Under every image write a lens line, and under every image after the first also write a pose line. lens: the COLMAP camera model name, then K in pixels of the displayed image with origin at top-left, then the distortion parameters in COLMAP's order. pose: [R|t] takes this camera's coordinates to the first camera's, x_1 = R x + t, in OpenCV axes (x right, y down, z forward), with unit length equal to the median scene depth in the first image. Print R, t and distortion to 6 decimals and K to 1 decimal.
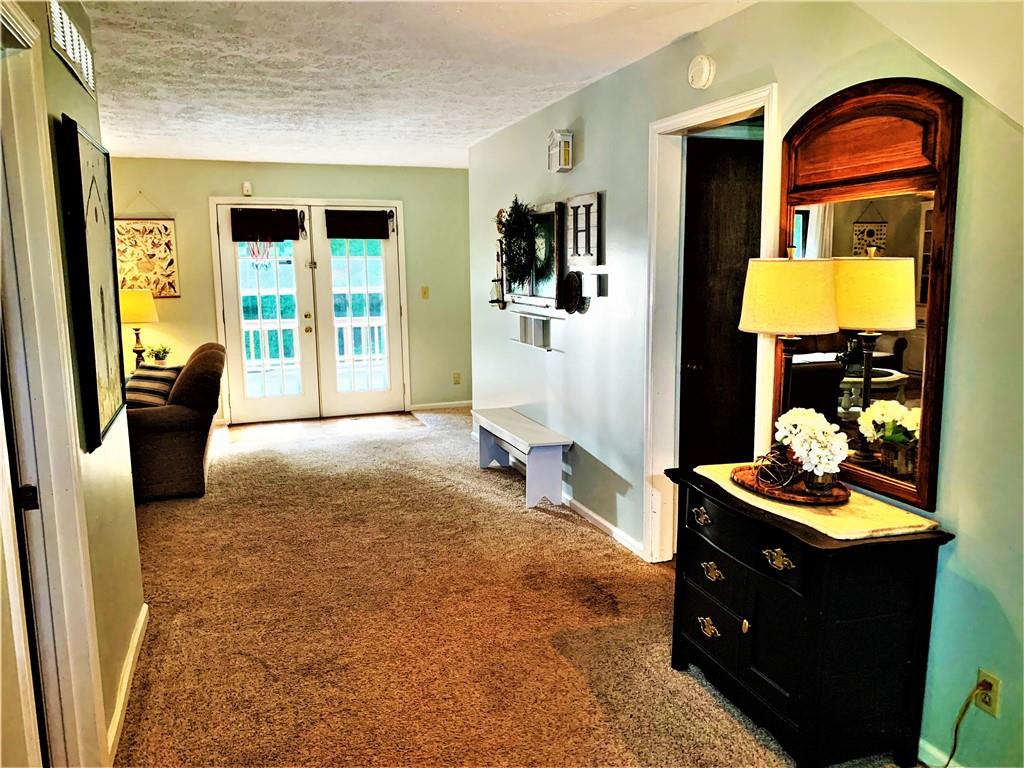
lens RADIAL K [[797.1, 0, 514.9], [0, 797.1, 382.2], [0, 0, 1]] dist [0.052799, -0.066438]
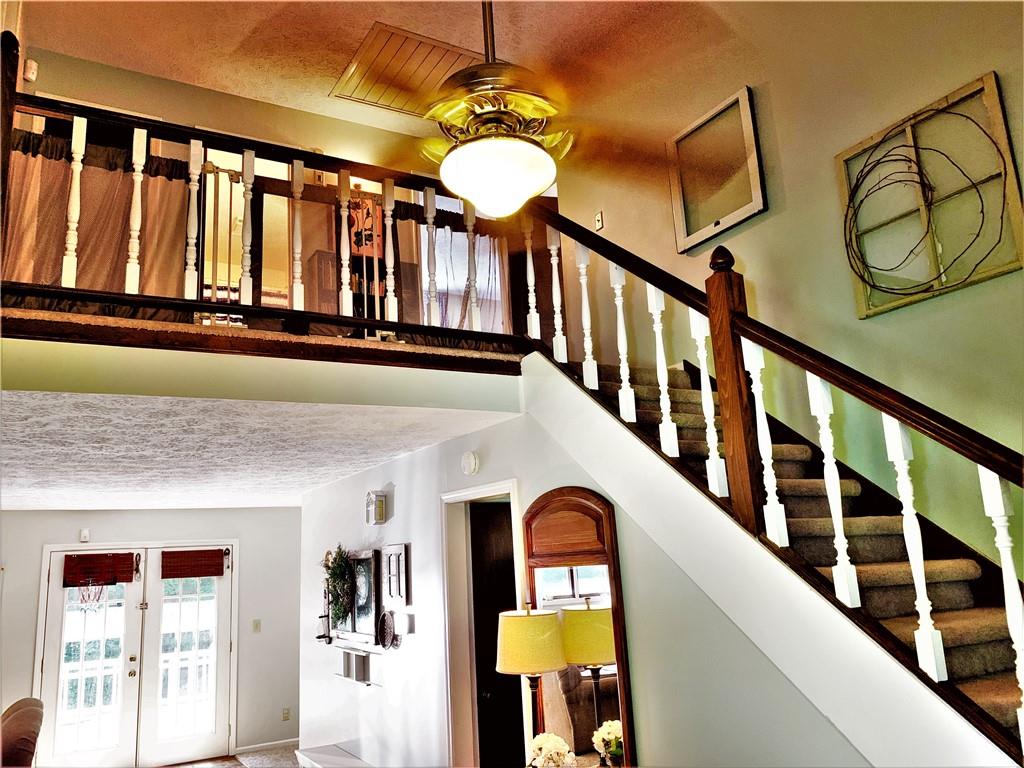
lens RADIAL K [[797.1, 0, 509.1], [0, 797.1, 377.0], [0, 0, 1]] dist [0.052799, -0.066438]
pose [[0.983898, -0.002332, 0.178714, 0.034489], [0.068596, 0.928266, -0.365537, -0.014725], [-0.165042, 0.371910, 0.913479, -0.180573]]
